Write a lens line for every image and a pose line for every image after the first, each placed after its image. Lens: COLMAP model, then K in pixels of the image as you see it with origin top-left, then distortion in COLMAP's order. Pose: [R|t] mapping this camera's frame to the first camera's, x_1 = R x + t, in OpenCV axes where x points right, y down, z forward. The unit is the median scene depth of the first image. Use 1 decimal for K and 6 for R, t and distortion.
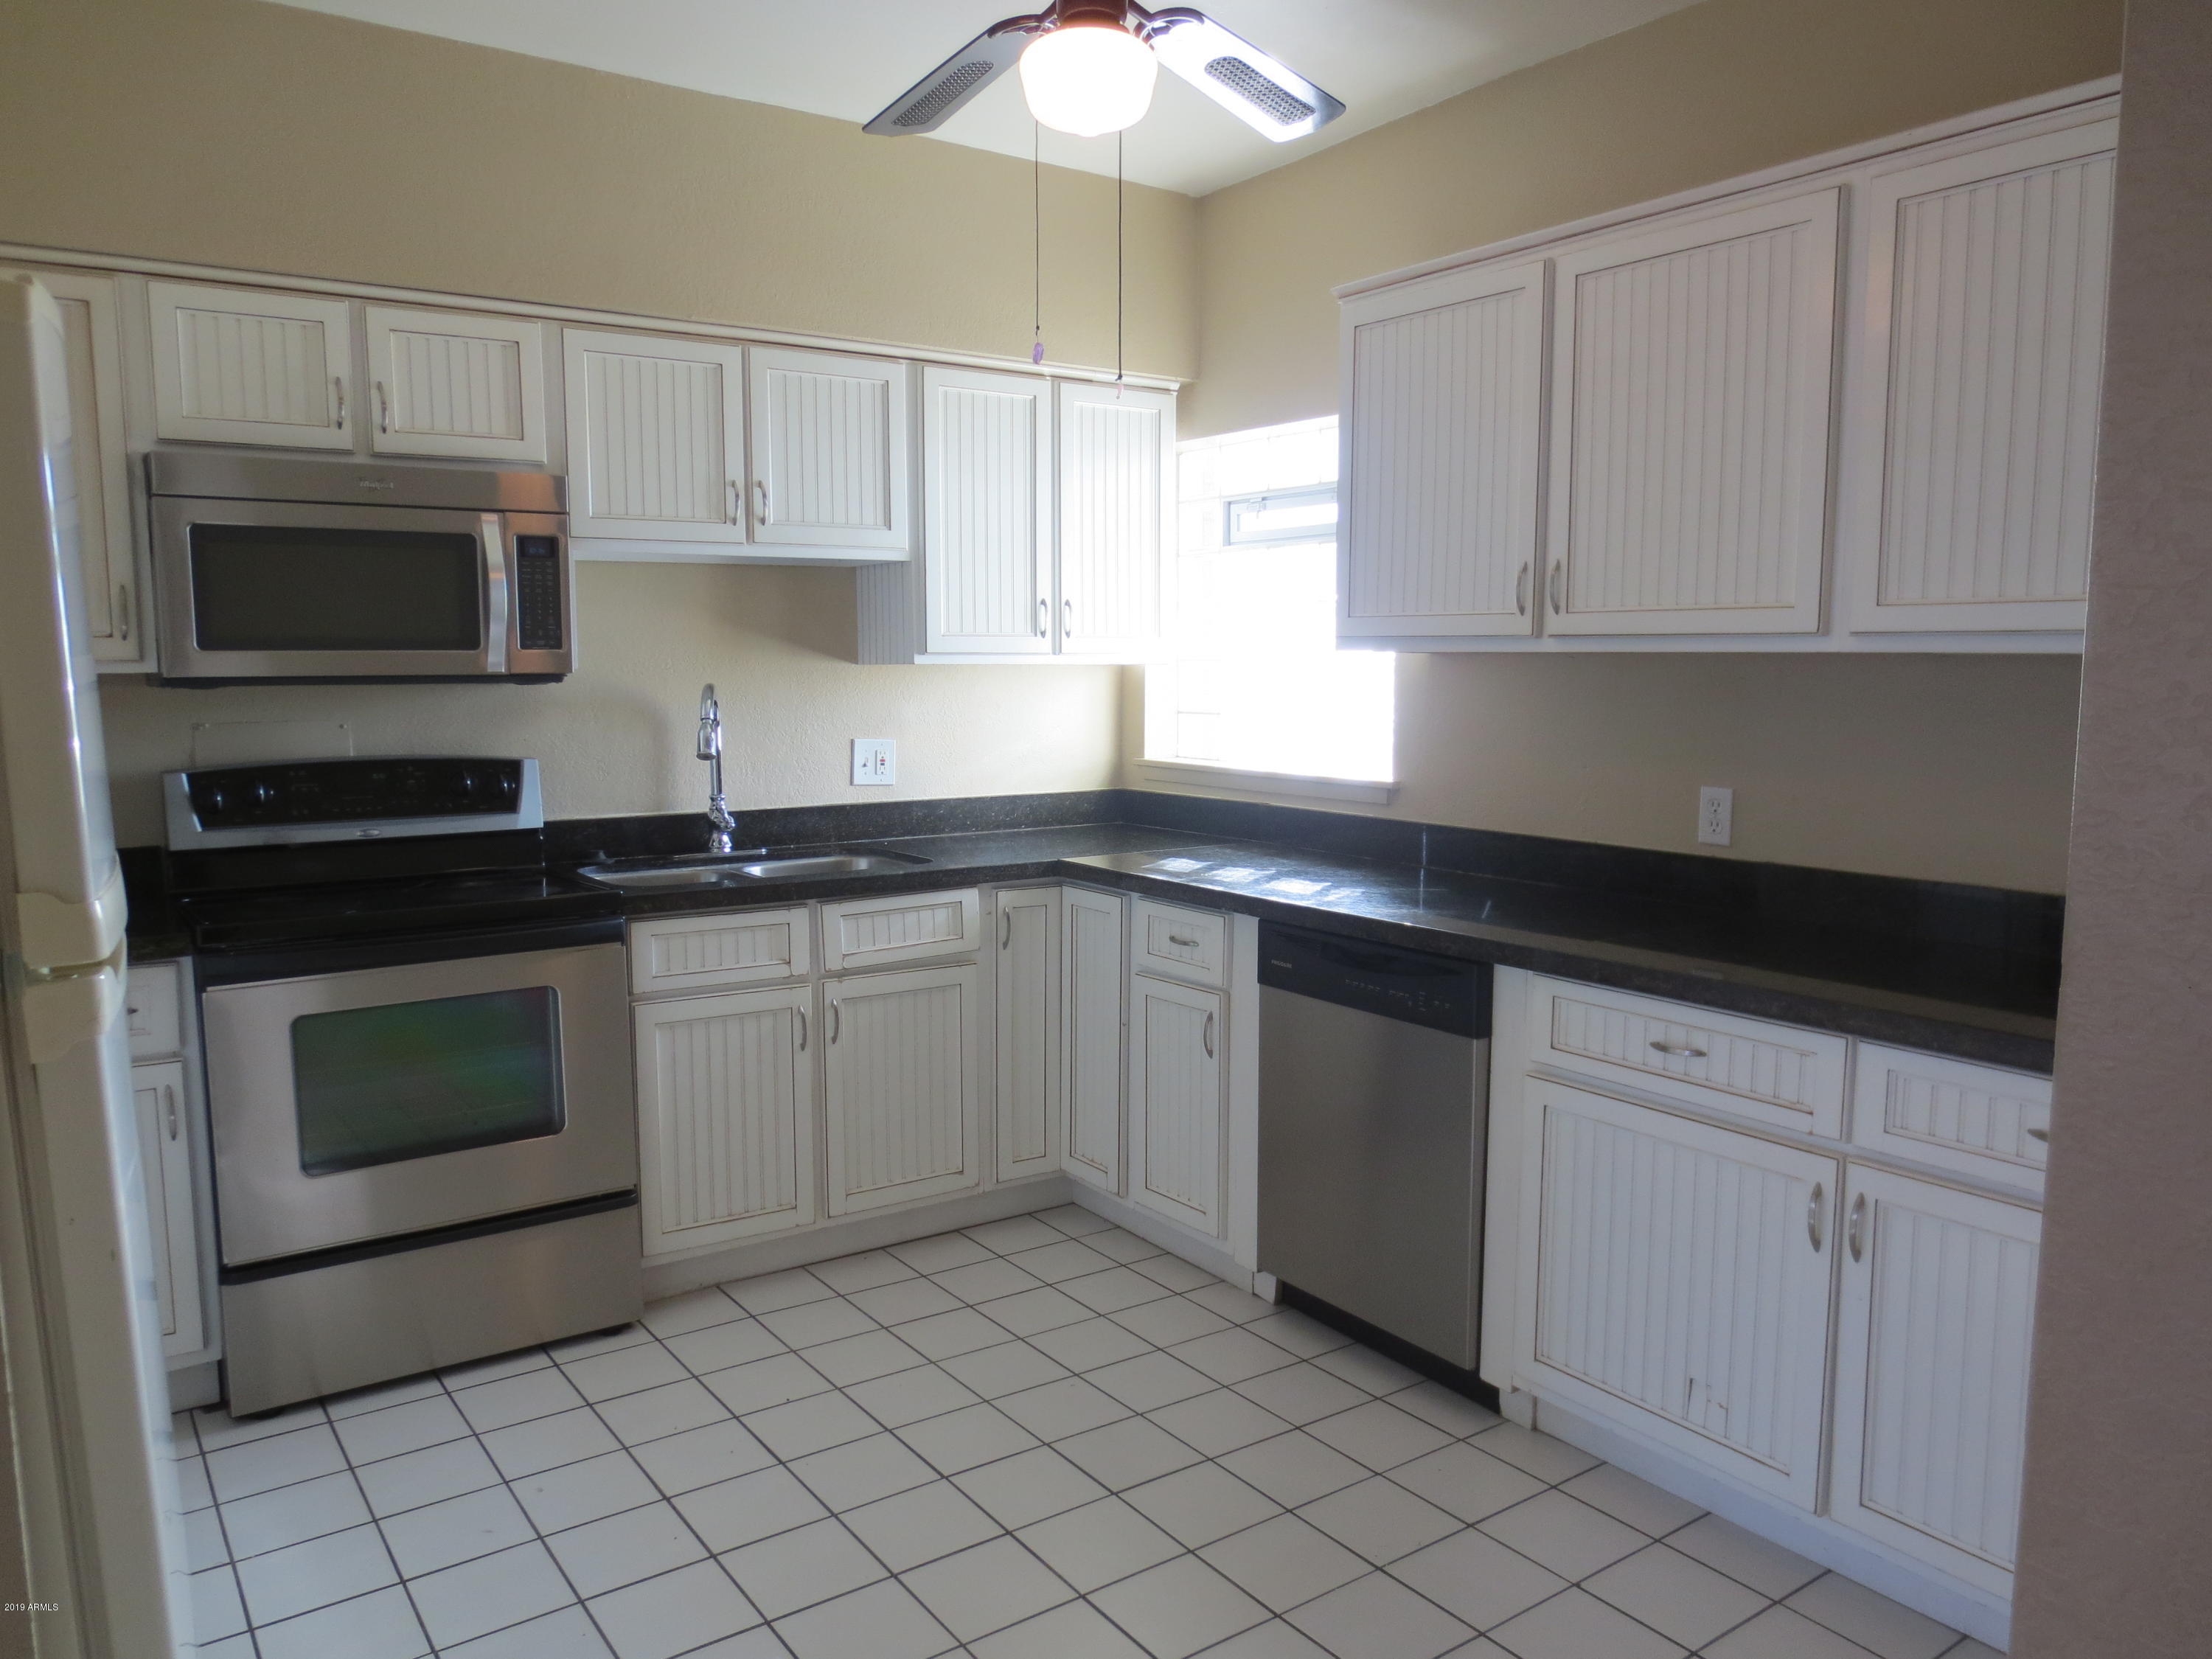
lens RADIAL K [[1564.4, 0, 1098.0], [0, 1564.4, 837.4], [0, 0, 1]] dist [-0.046982, 0.025118]
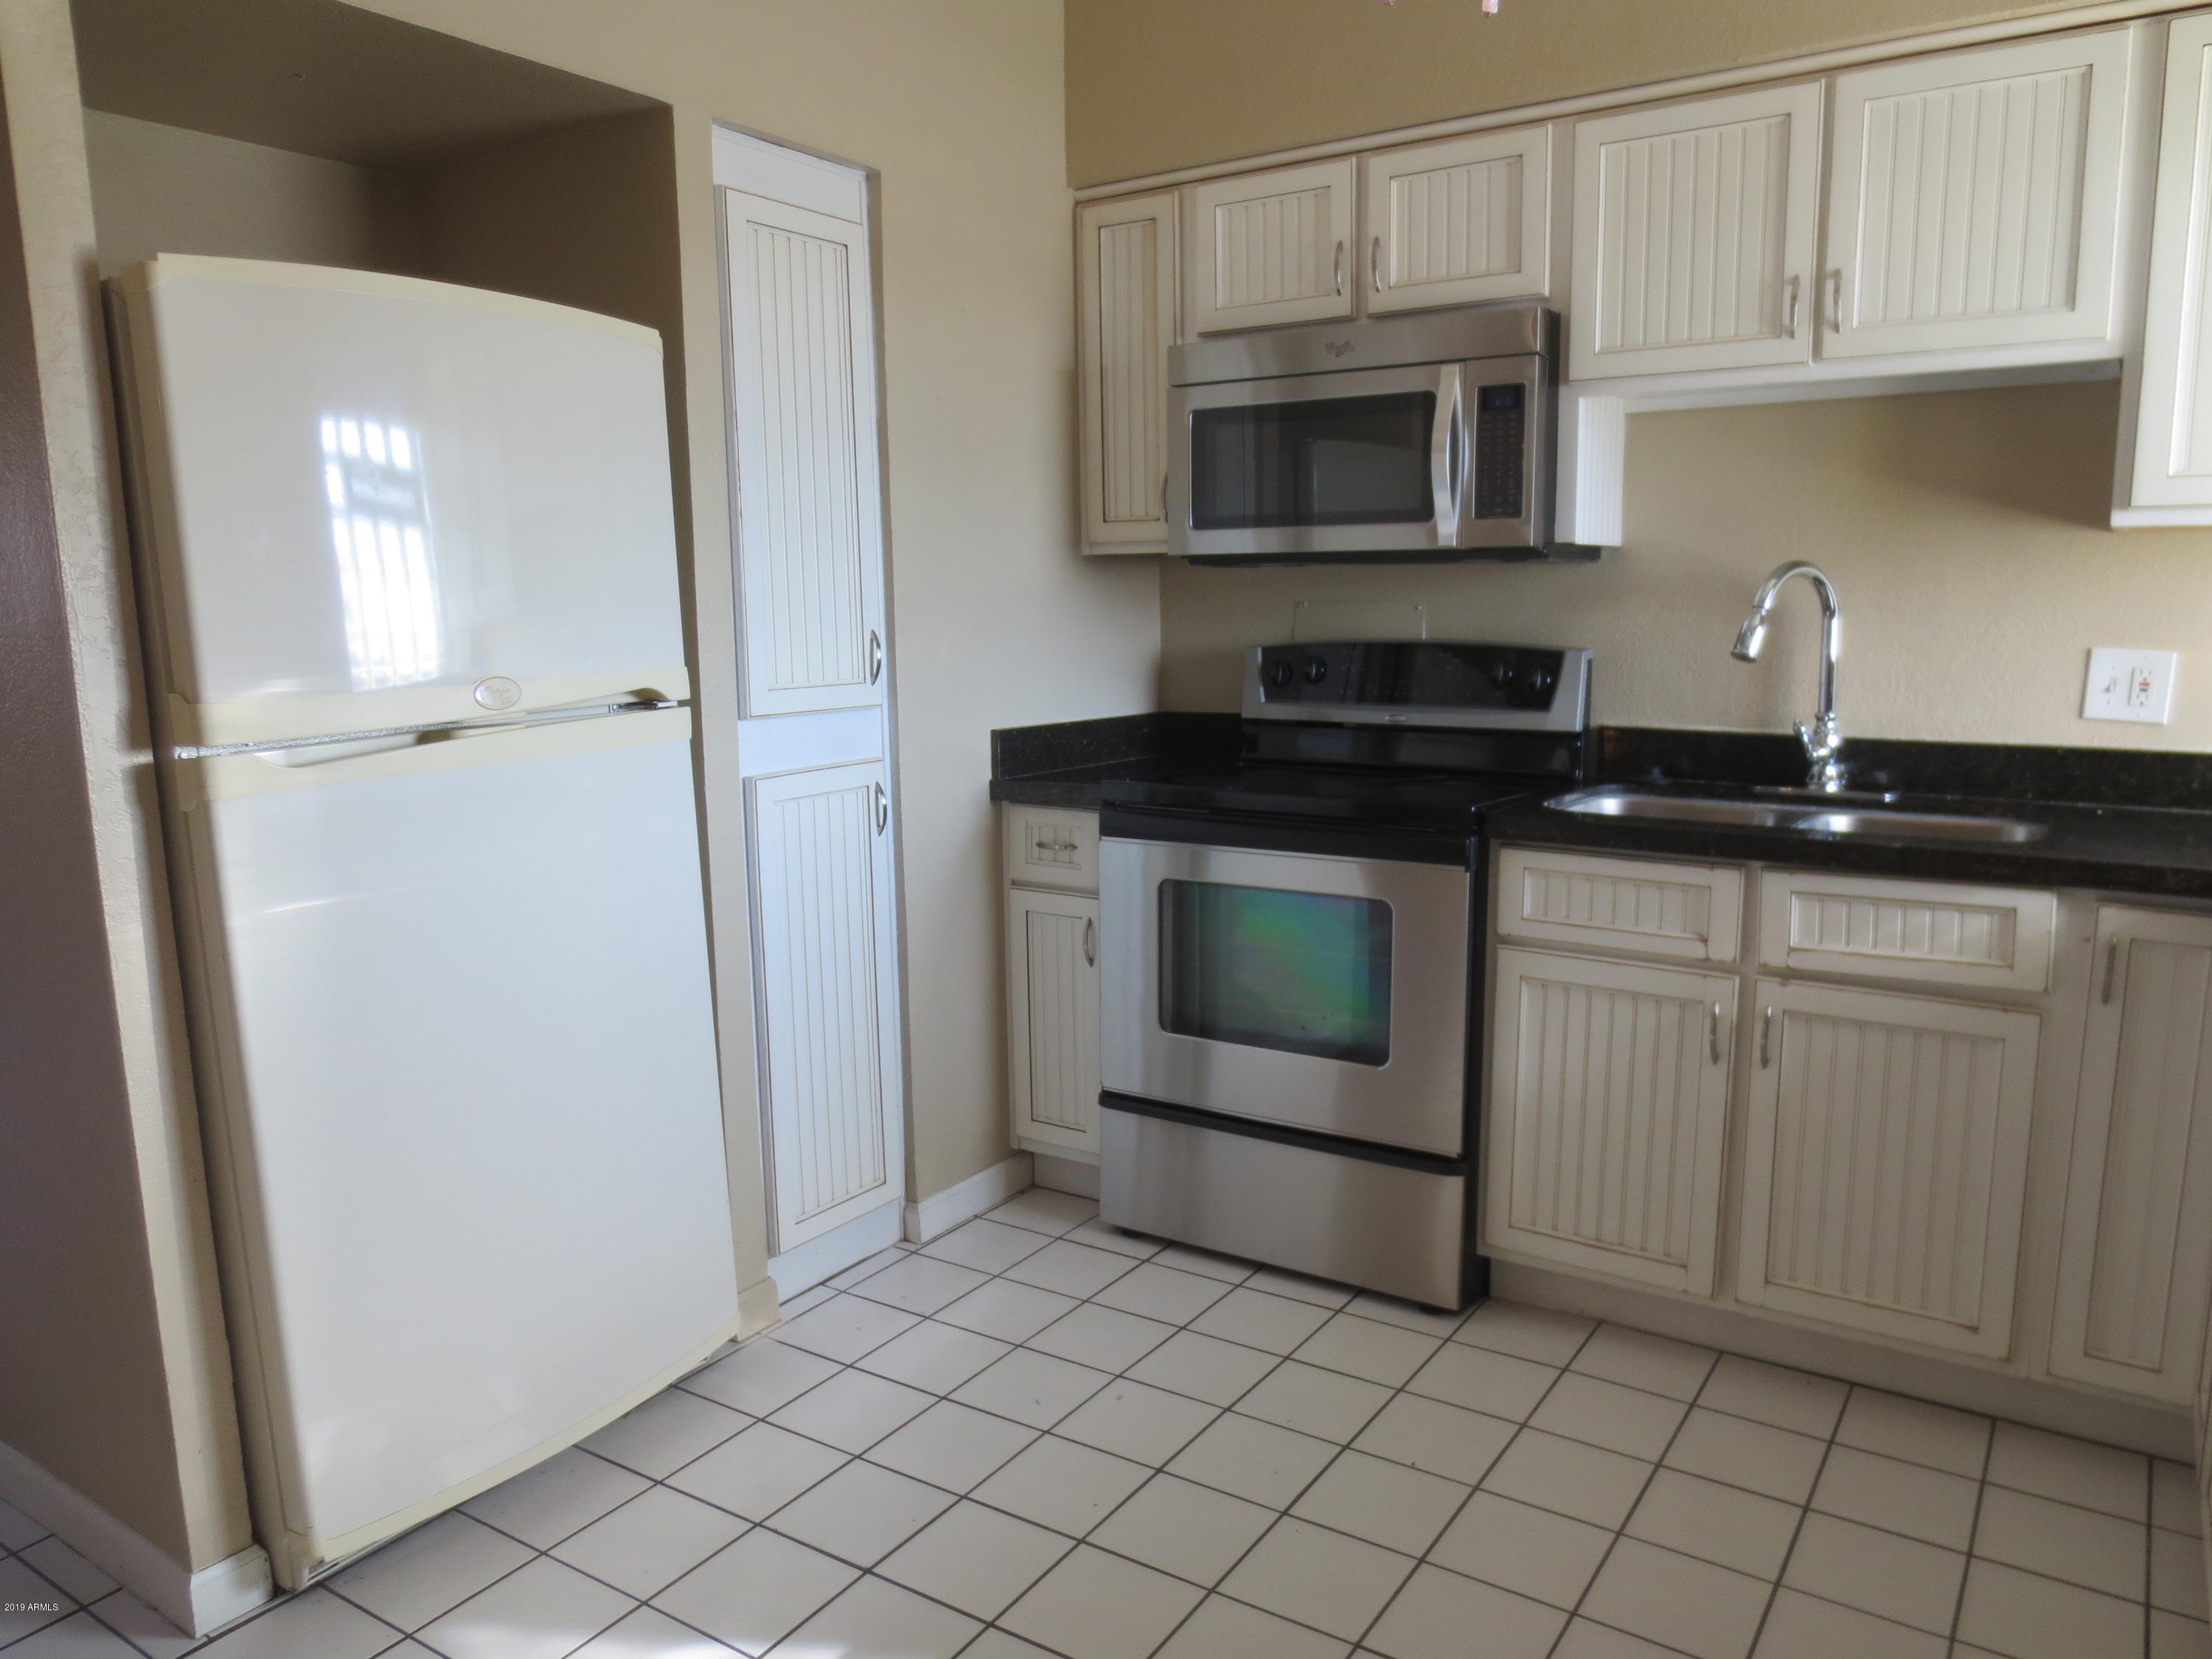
lens RADIAL K [[1564.4, 0, 1098.0], [0, 1564.4, 837.4], [0, 0, 1]] dist [-0.046982, 0.025118]
pose [[0.362325, 0.145614, -0.920607, 0.355542], [-0.091560, 0.988504, 0.120319, -0.028655], [0.927544, 0.040696, 0.371492, 0.456064]]
